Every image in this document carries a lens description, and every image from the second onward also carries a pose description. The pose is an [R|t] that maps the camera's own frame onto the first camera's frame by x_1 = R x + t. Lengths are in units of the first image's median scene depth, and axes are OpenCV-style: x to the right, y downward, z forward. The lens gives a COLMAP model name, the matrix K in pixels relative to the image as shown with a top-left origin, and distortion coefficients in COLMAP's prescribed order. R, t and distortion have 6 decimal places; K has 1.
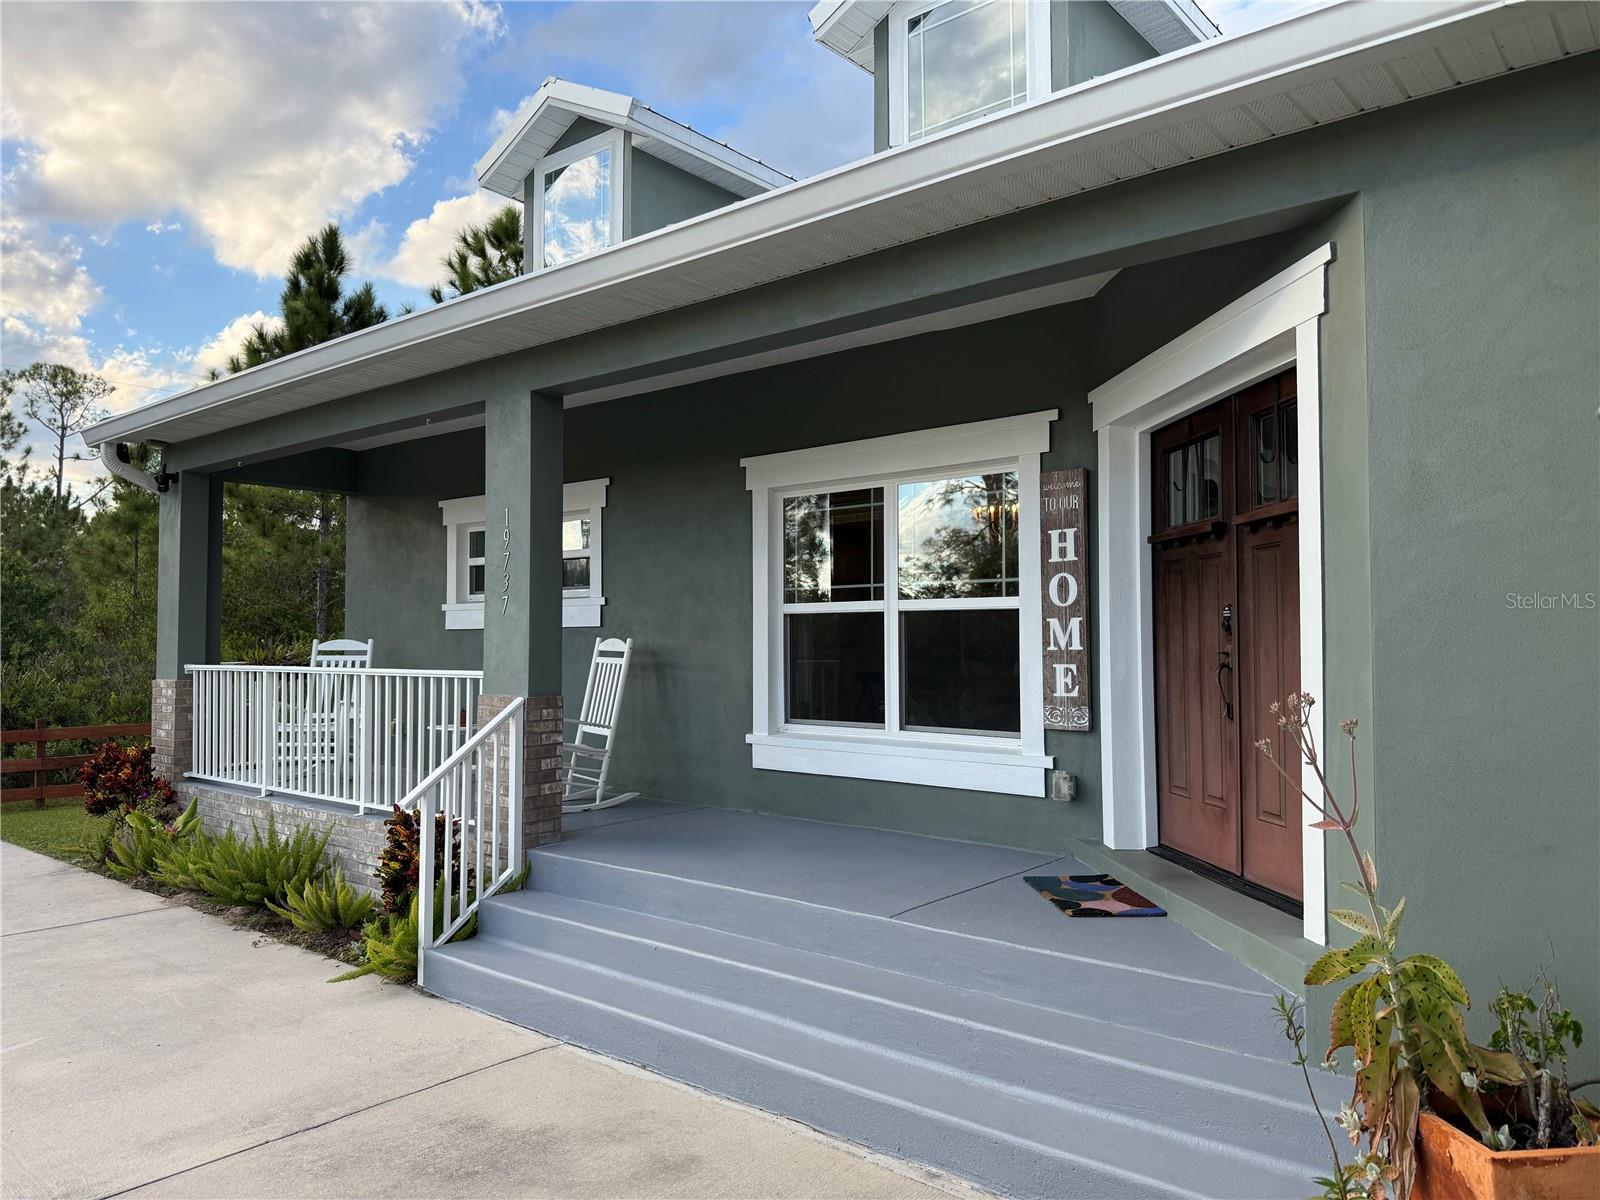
lens RADIAL K [[1135.2, 0, 805.8], [0, 1135.2, 604.9], [0, 0, 1]] dist [0.004178, -0.011547]
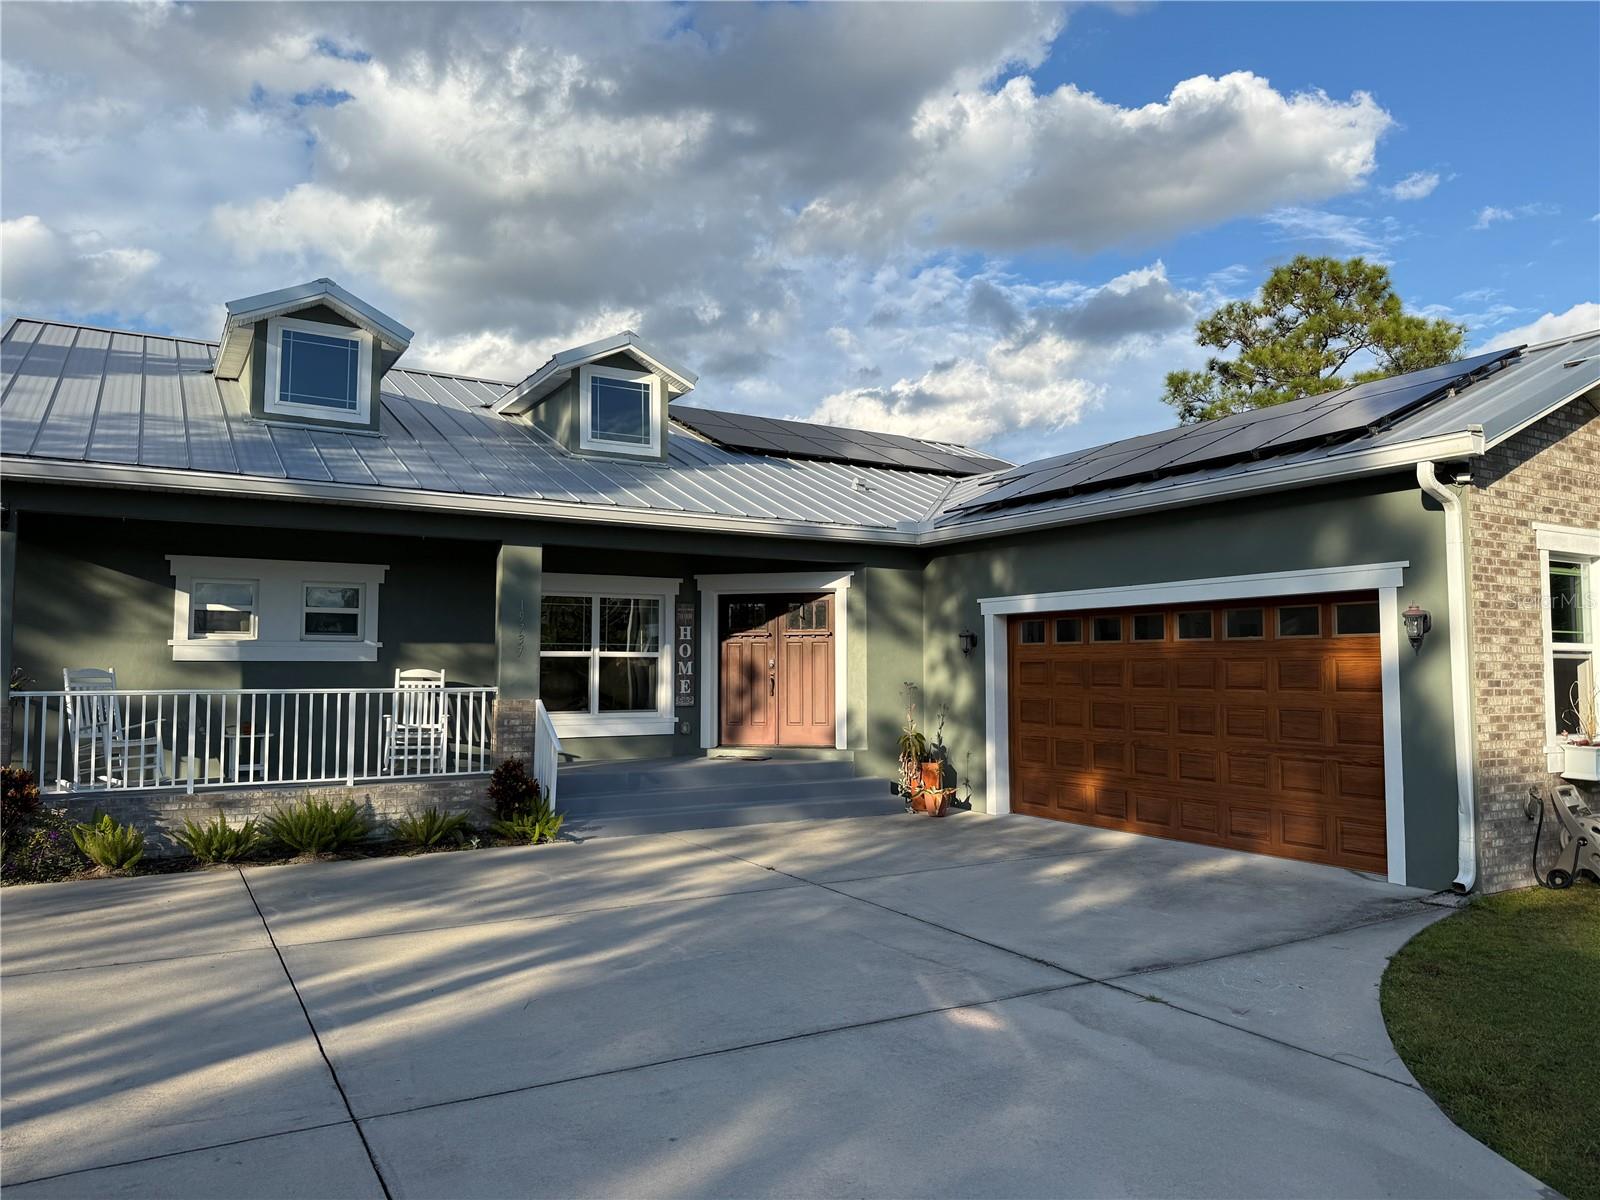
lens RADIAL K [[1115.4, 0, 800.0], [0, 1115.4, 600.0], [0, 0, 1]] dist [0.108319, -0.161977]
pose [[0.337211, 0.062225, 0.939370, -1.315820], [-0.032784, 0.997984, -0.054338, 0.000491], [-0.940858, -0.012473, 0.338571, -0.054630]]
